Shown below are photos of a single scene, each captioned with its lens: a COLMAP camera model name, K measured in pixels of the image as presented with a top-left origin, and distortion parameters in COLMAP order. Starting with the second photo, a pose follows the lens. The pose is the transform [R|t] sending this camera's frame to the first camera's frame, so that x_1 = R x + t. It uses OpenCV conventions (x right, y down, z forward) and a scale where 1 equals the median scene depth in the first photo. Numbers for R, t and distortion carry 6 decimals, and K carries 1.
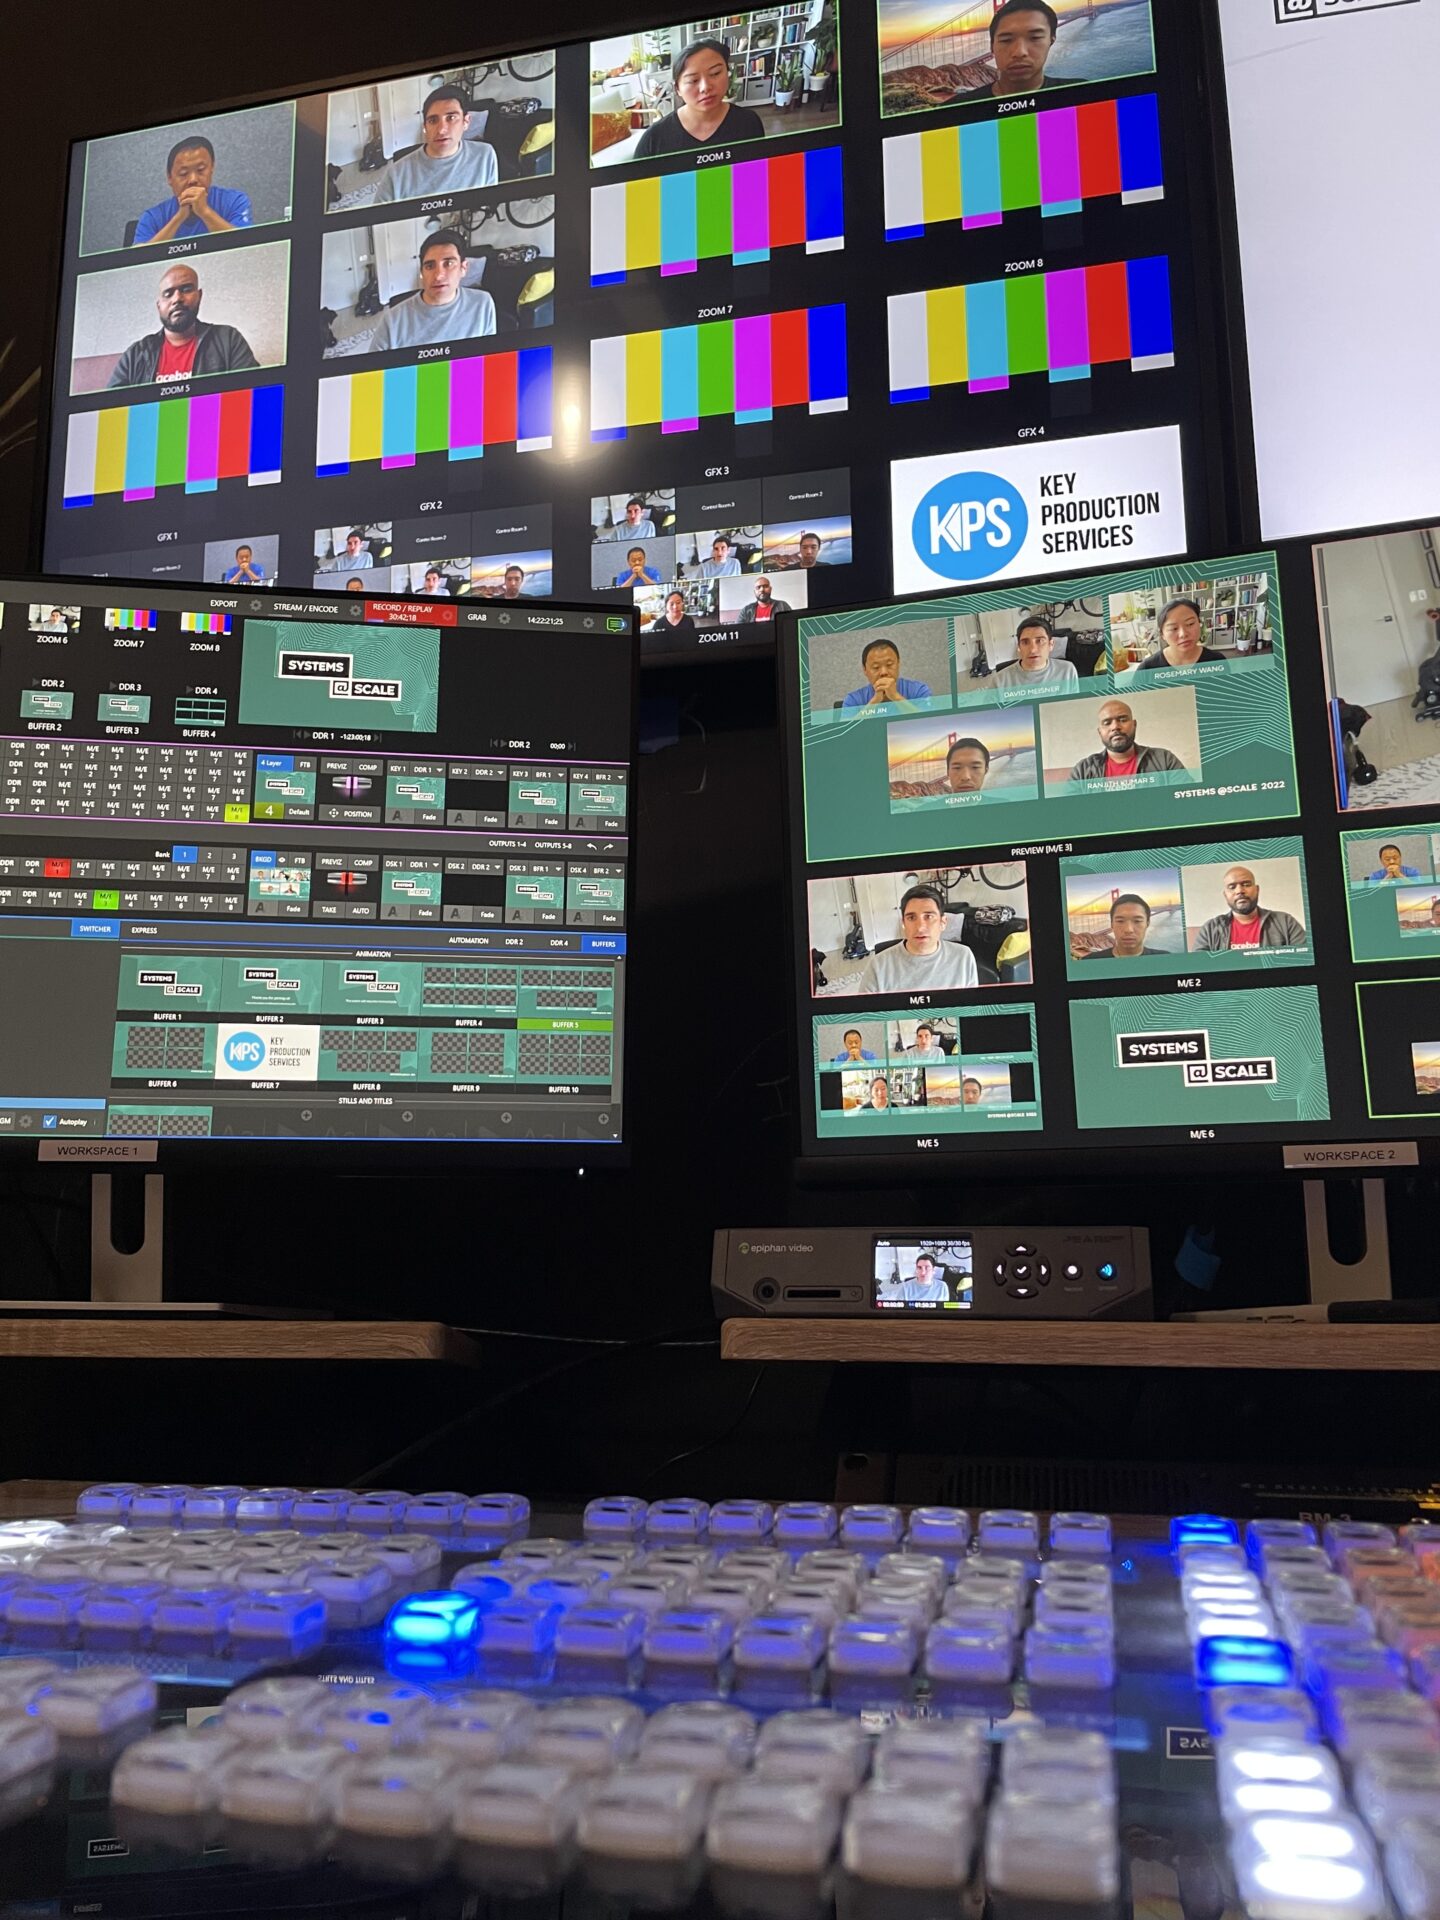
lens RADIAL K [[1450.4, 0, 710.9], [0, 1450.4, 964.0], [0, 0, 1]] dist [0.095194, -0.139690]
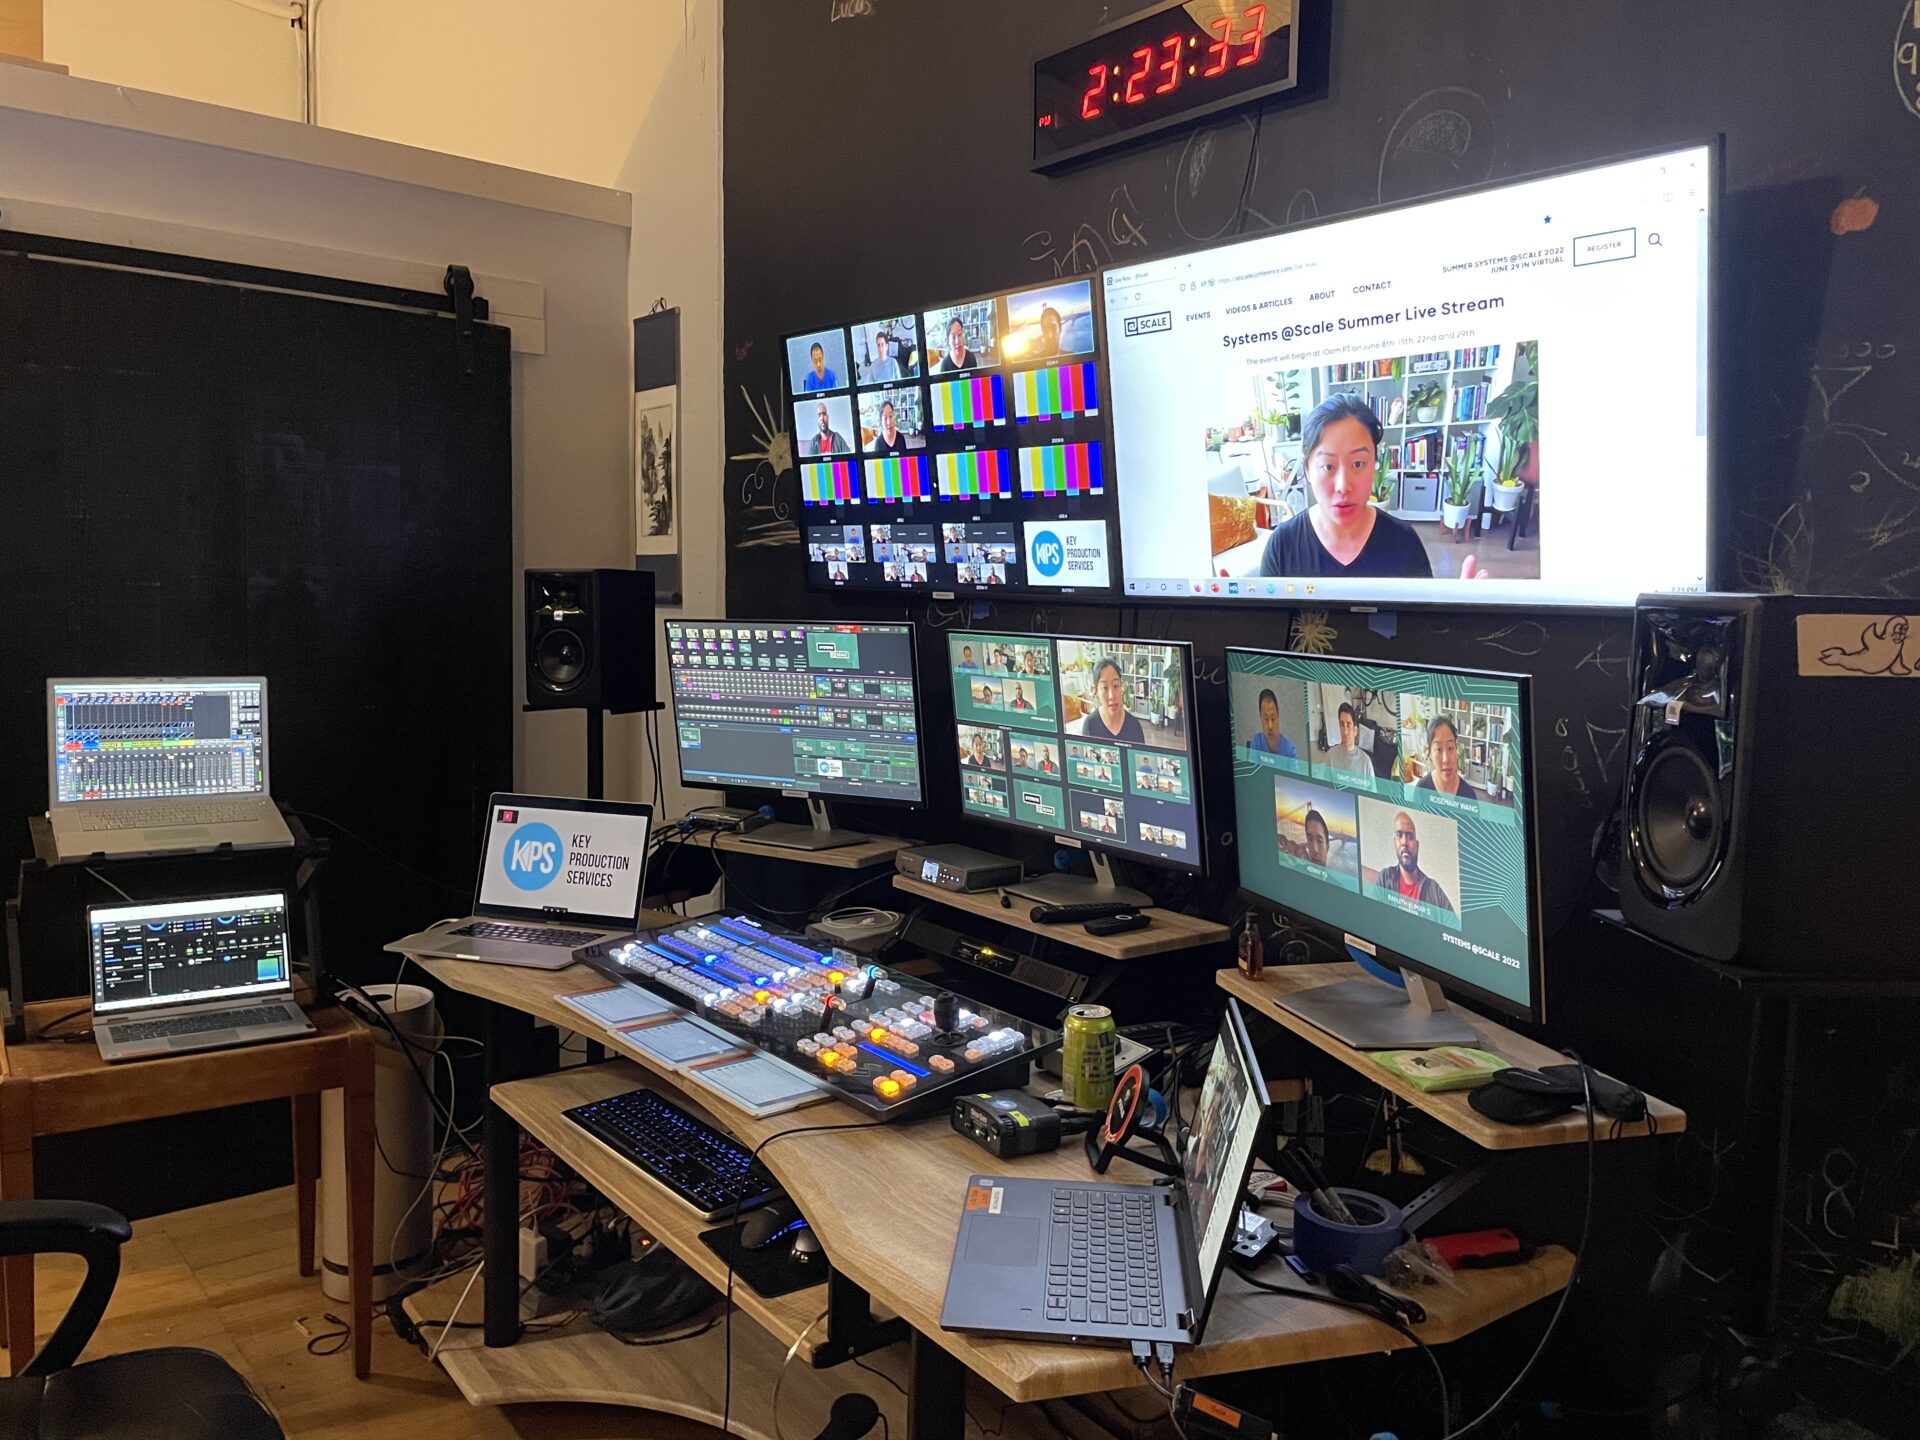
lens RADIAL K [[1445.0, 0, 958.3], [0, 1445.0, 706.0], [0, 0, 1]] dist [0.112687, -0.186720]
pose [[0.799328, 0.050444, -0.598774, 1.836548], [0.172246, 0.935419, 0.308743, -1.005666], [0.575678, -0.349923, 0.739018, -1.178652]]
